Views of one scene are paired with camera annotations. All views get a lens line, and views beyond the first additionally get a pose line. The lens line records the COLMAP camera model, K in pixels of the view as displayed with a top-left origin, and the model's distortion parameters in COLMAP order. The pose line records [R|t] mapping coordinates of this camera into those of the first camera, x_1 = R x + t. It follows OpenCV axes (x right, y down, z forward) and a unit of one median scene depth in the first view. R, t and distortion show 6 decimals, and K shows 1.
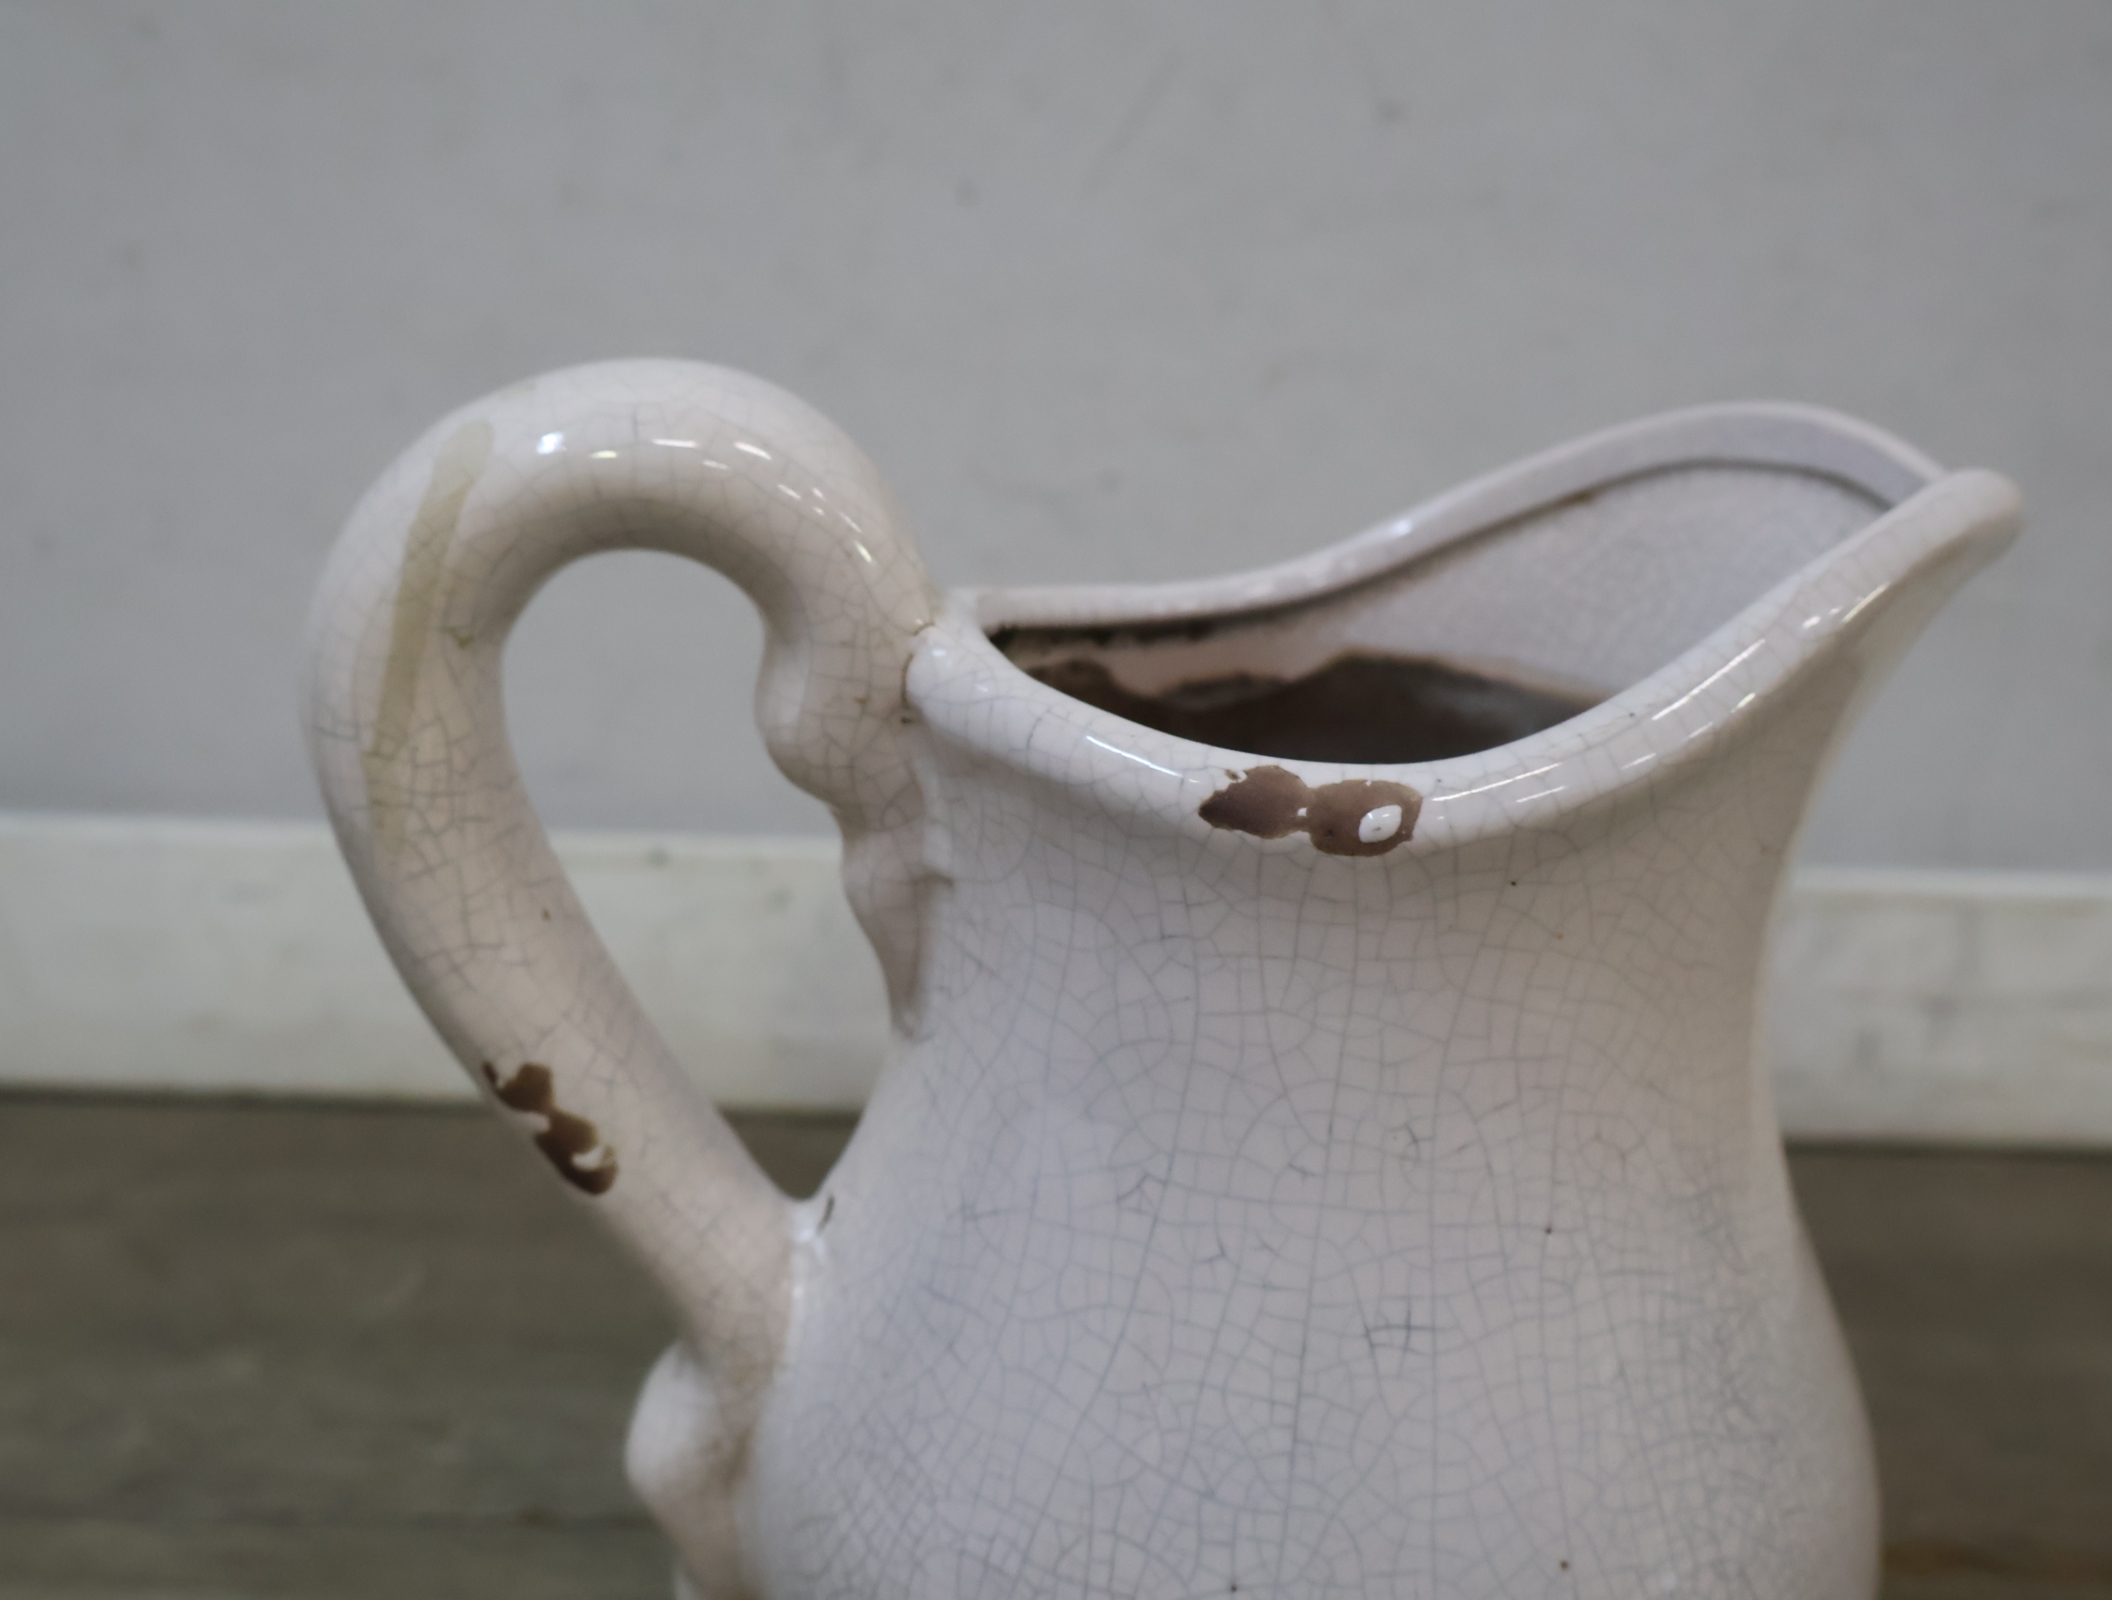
lens RADIAL K [[2293.9, 0, 1056.5], [0, 2293.9, 781.9], [0, 0, 1]] dist [0.008204, 0.000000]
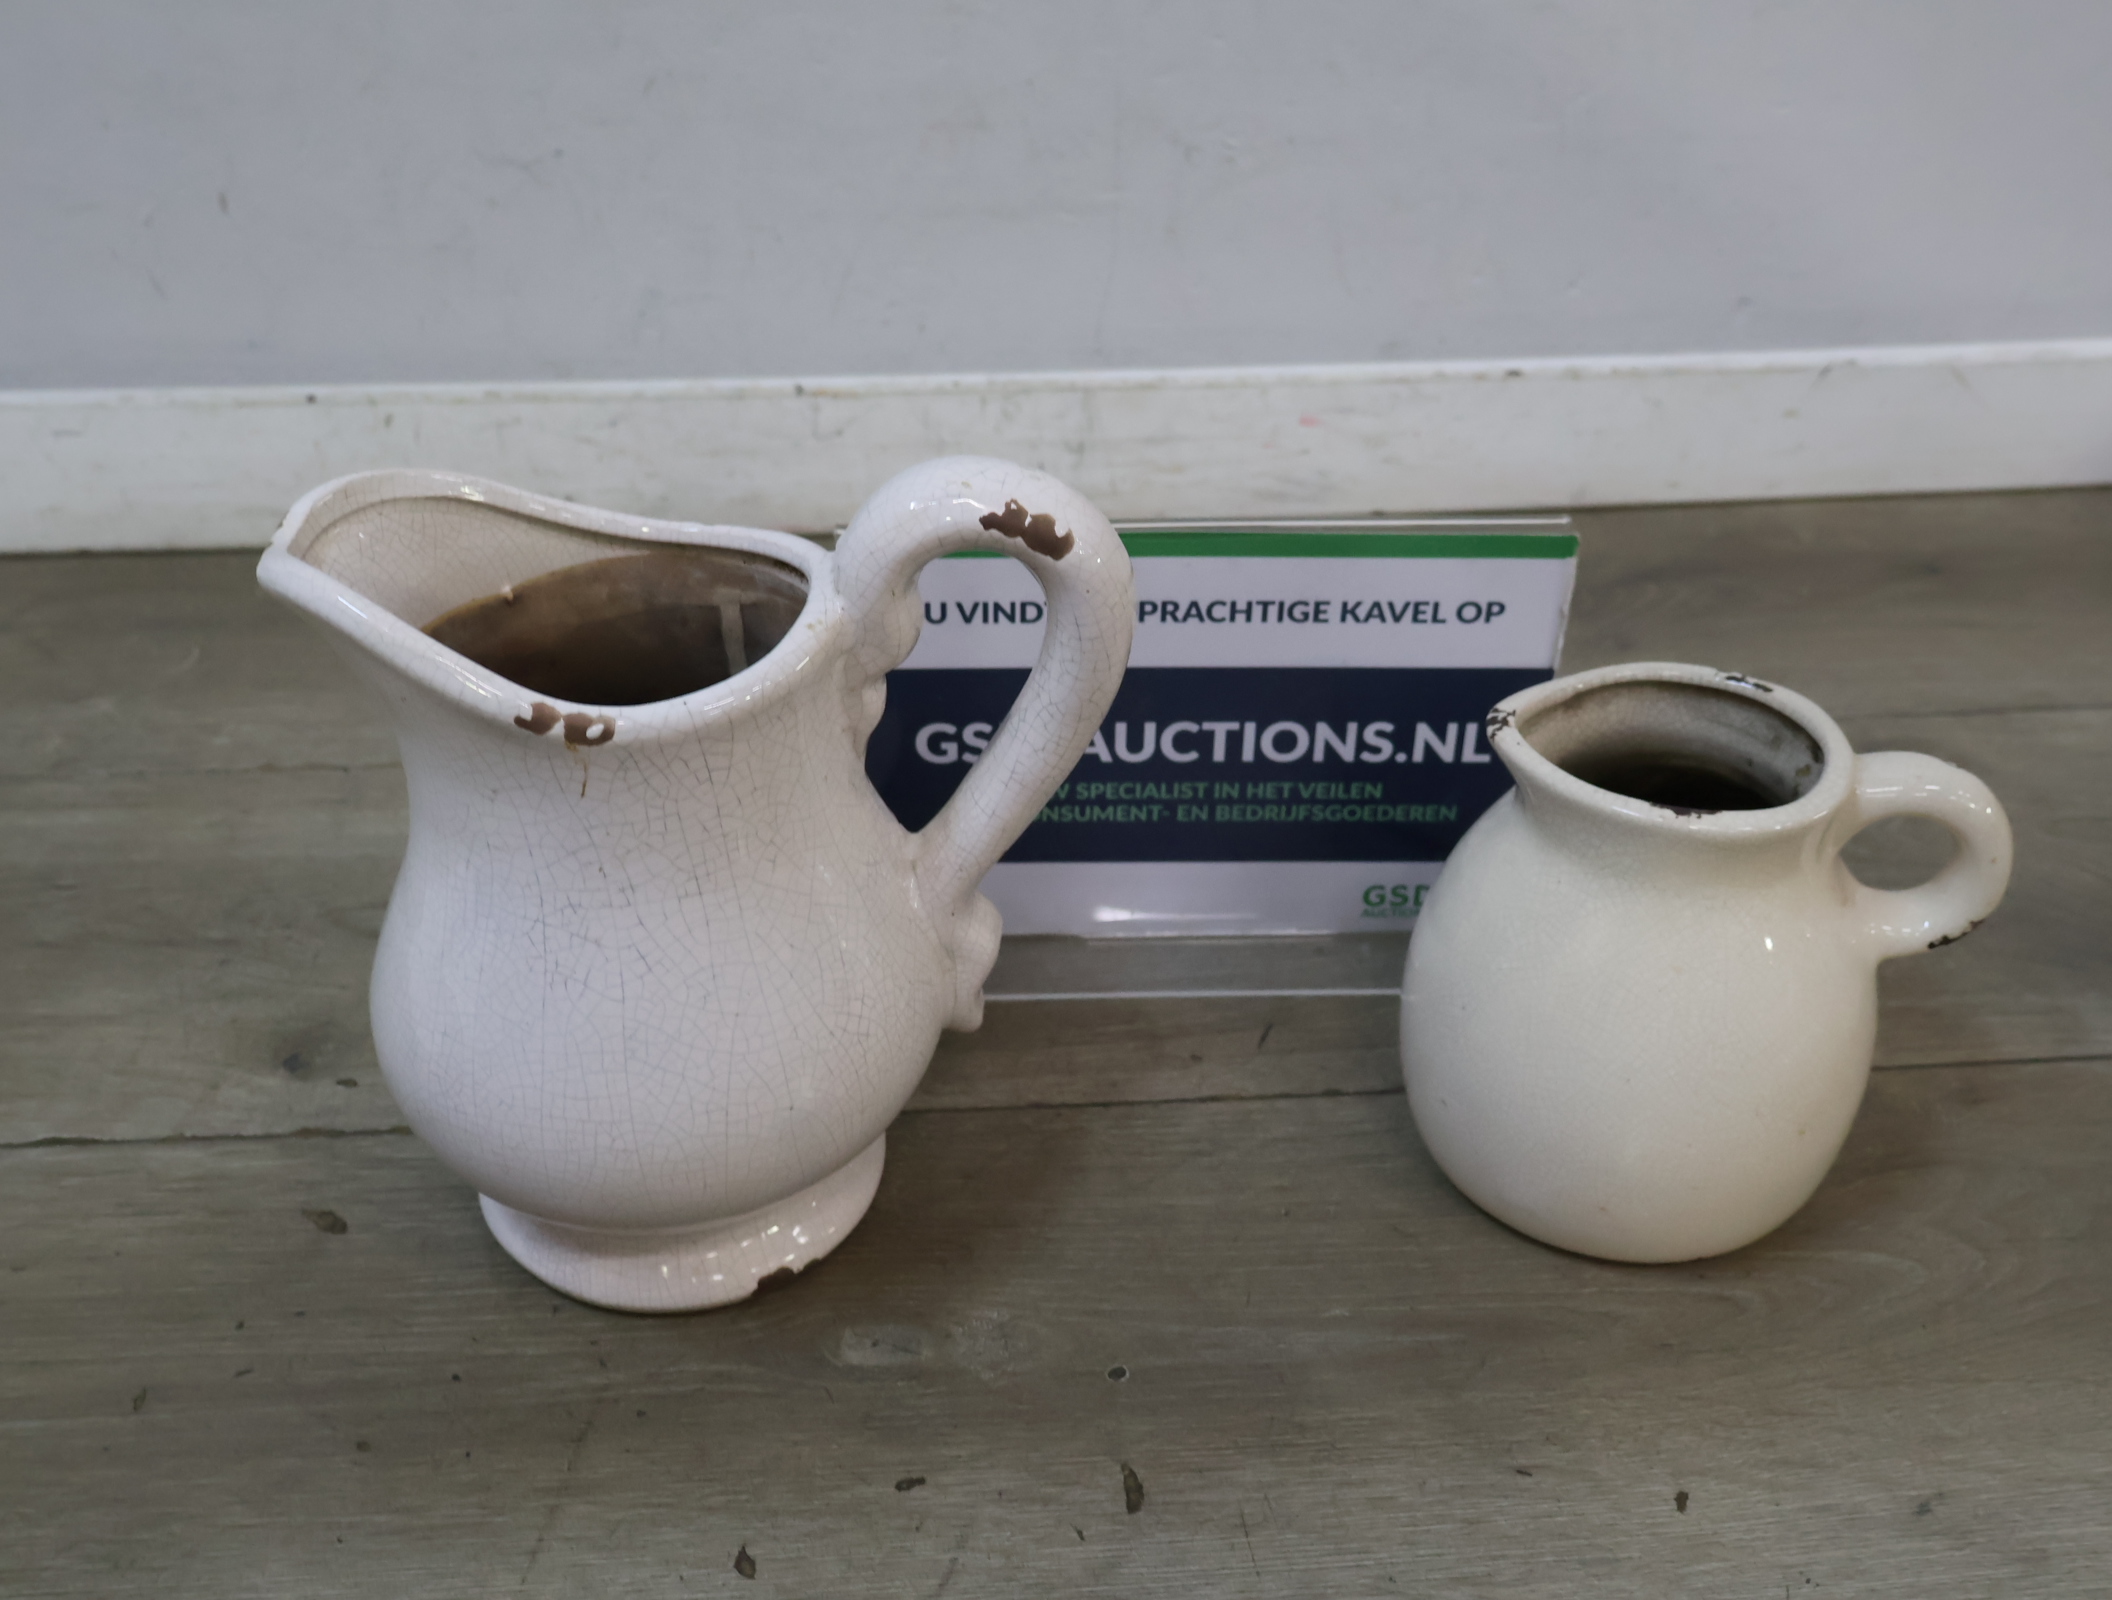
lens RADIAL K [[2293.9, 0, 1059.2], [0, 2293.9, 803.0], [0, 0, 1]] dist [0.008204, 0.000000]
pose [[0.996784, -0.060646, 0.052388, 0.266736], [0.042200, 0.952936, 0.300219, -0.167132], [-0.068130, -0.297042, 0.952431, -0.724996]]
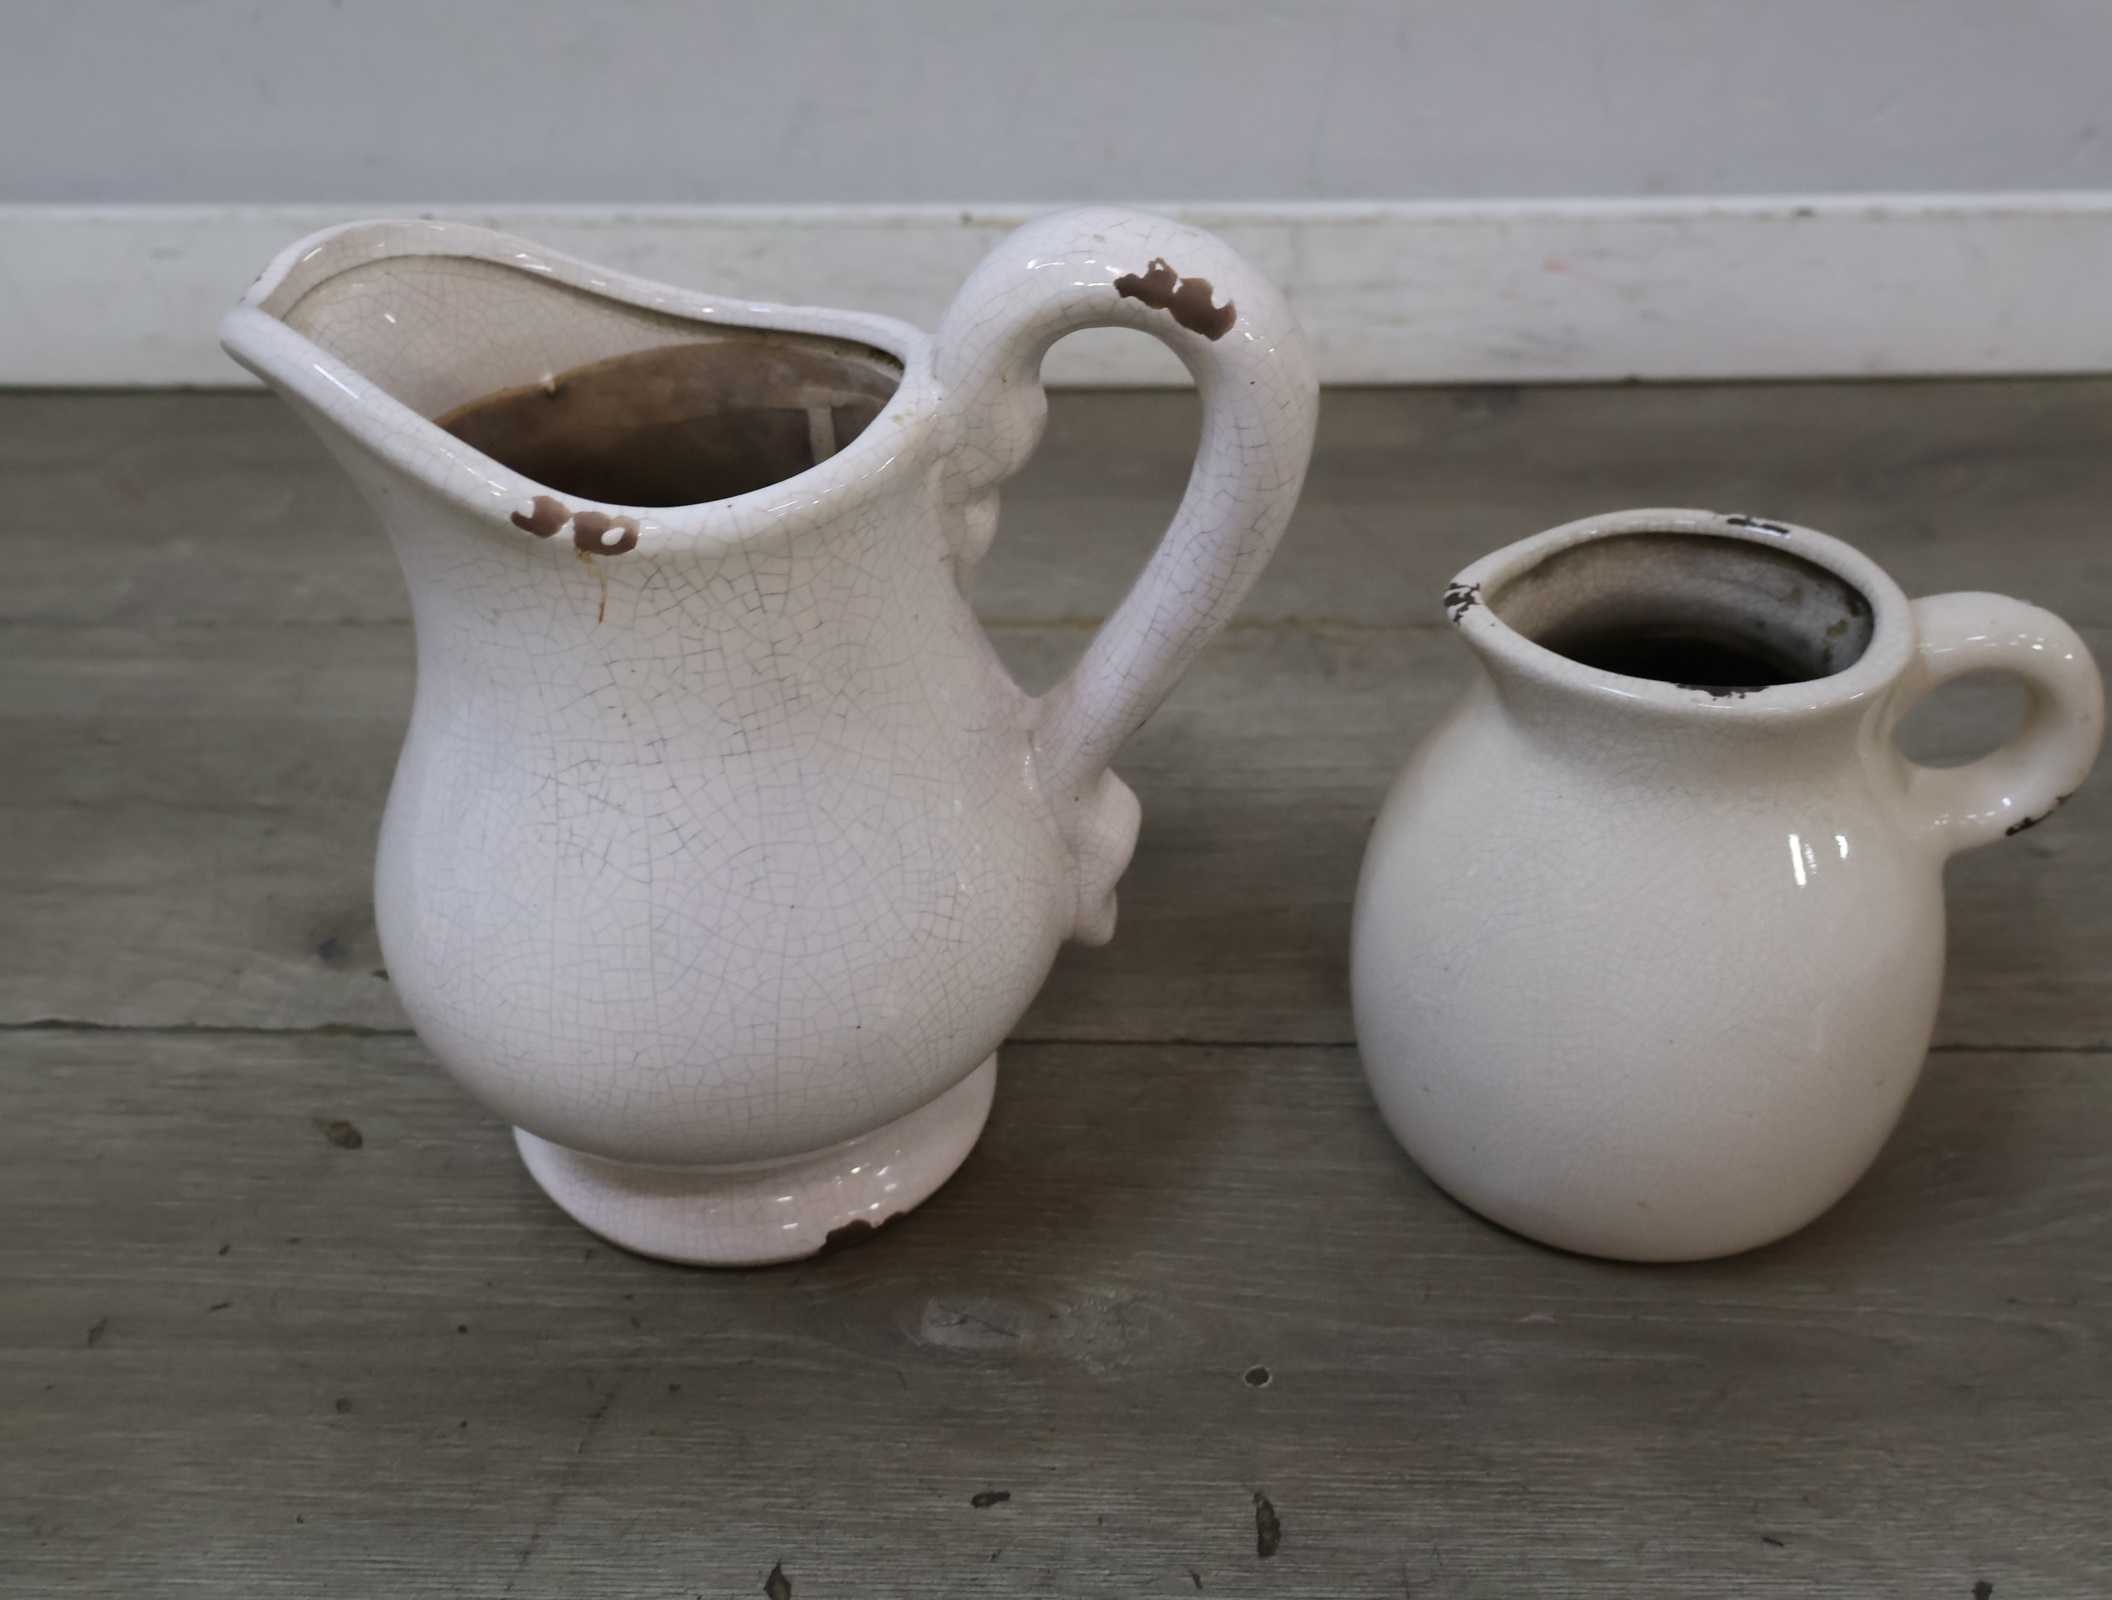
lens RADIAL K [[2293.9, 0, 1049.9], [0, 2293.9, 802.0], [0, 0, 1]] dist [0.008204, 0.000000]
pose [[0.998470, -0.021014, -0.051141, 0.304960], [0.036302, 0.946819, 0.319713, -0.072325], [0.041702, -0.321080, 0.946133, -0.532697]]
